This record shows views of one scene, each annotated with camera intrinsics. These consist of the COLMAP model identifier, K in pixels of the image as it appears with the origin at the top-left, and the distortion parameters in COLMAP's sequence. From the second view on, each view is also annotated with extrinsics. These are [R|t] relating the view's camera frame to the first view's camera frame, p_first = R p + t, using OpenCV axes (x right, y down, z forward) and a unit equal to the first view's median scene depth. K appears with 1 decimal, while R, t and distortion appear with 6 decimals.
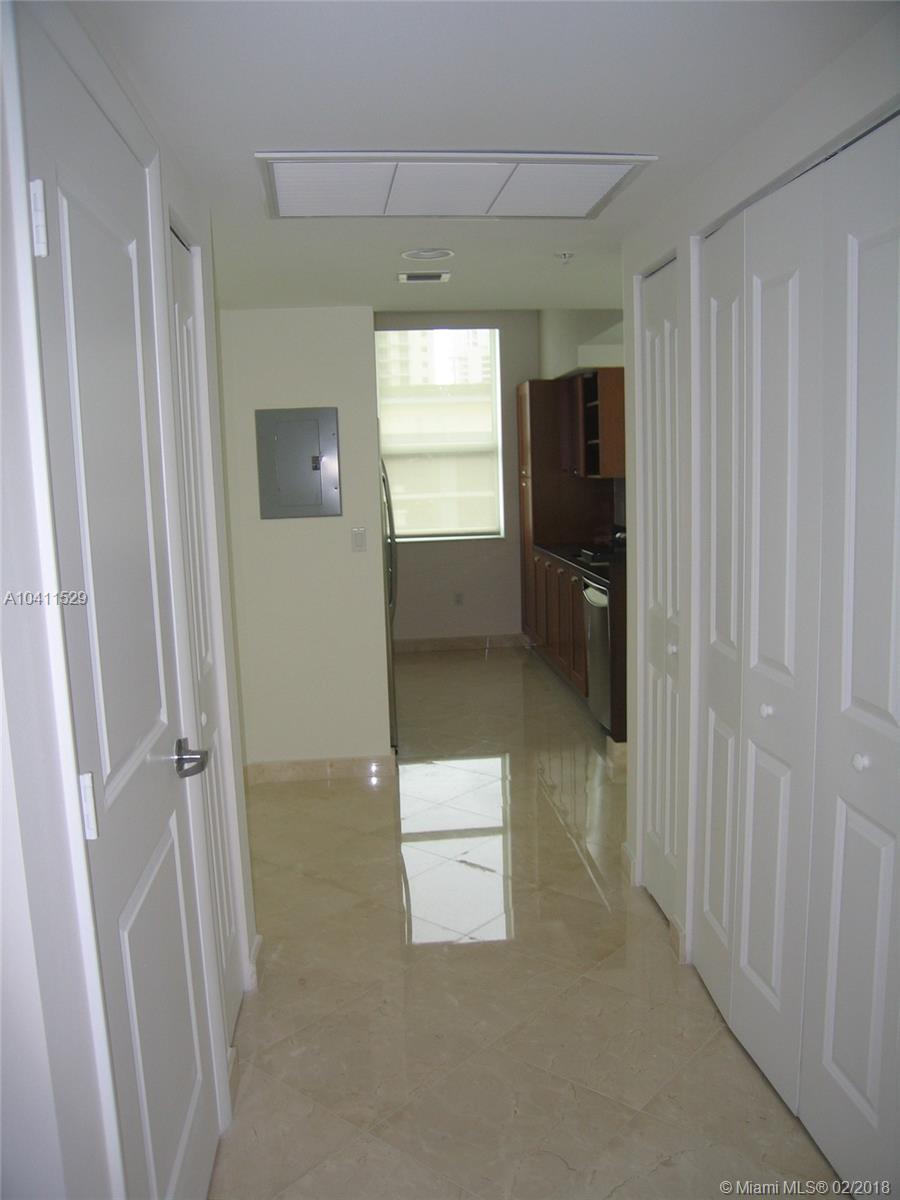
lens RADIAL K [[1001.5, 0, 450.4], [0, 1001.5, 600.4], [0, 0, 1]] dist [-0.079440, -0.004270]
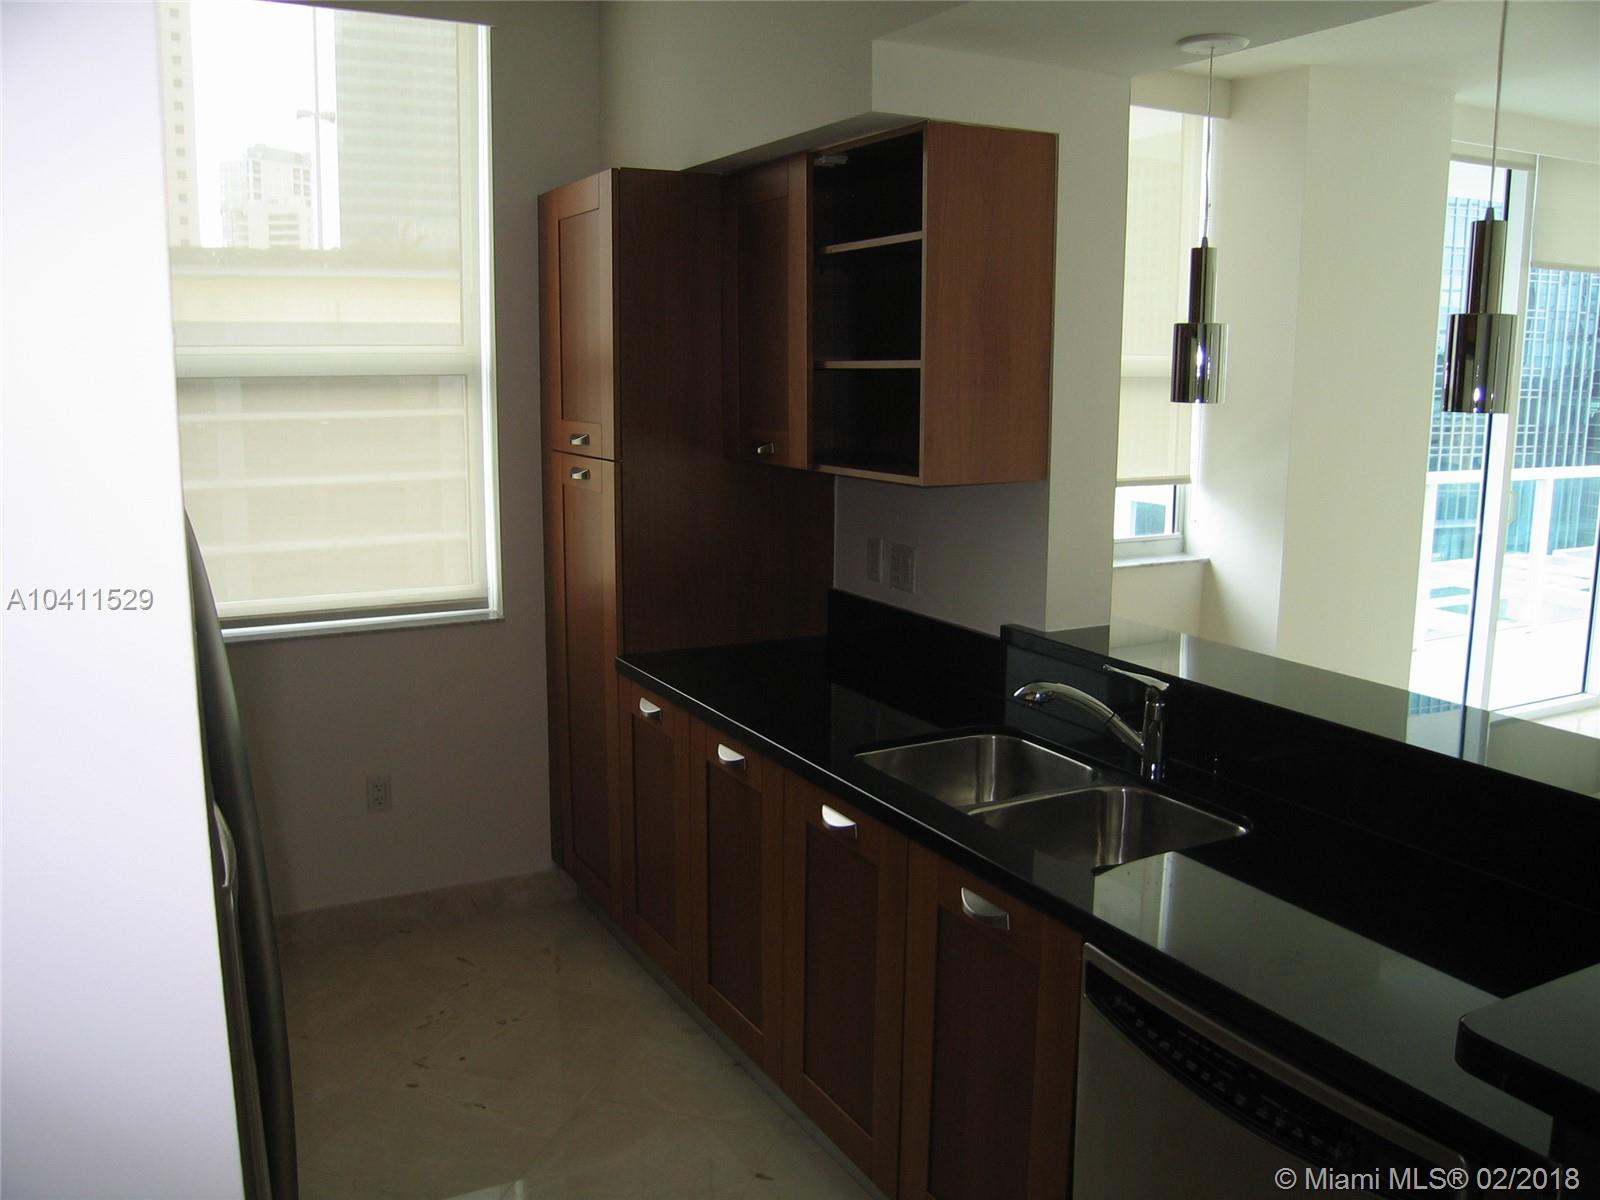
lens RADIAL K [[1335.4, 0, 797.6], [0, 1335.4, 604.7], [0, 0, 1]] dist [-0.079440, -0.004270]
pose [[0.917172, -0.036953, 0.396775, -0.040029], [0.022634, 0.998915, 0.040712, -0.086869], [-0.397849, -0.028360, 0.917012, 0.533558]]
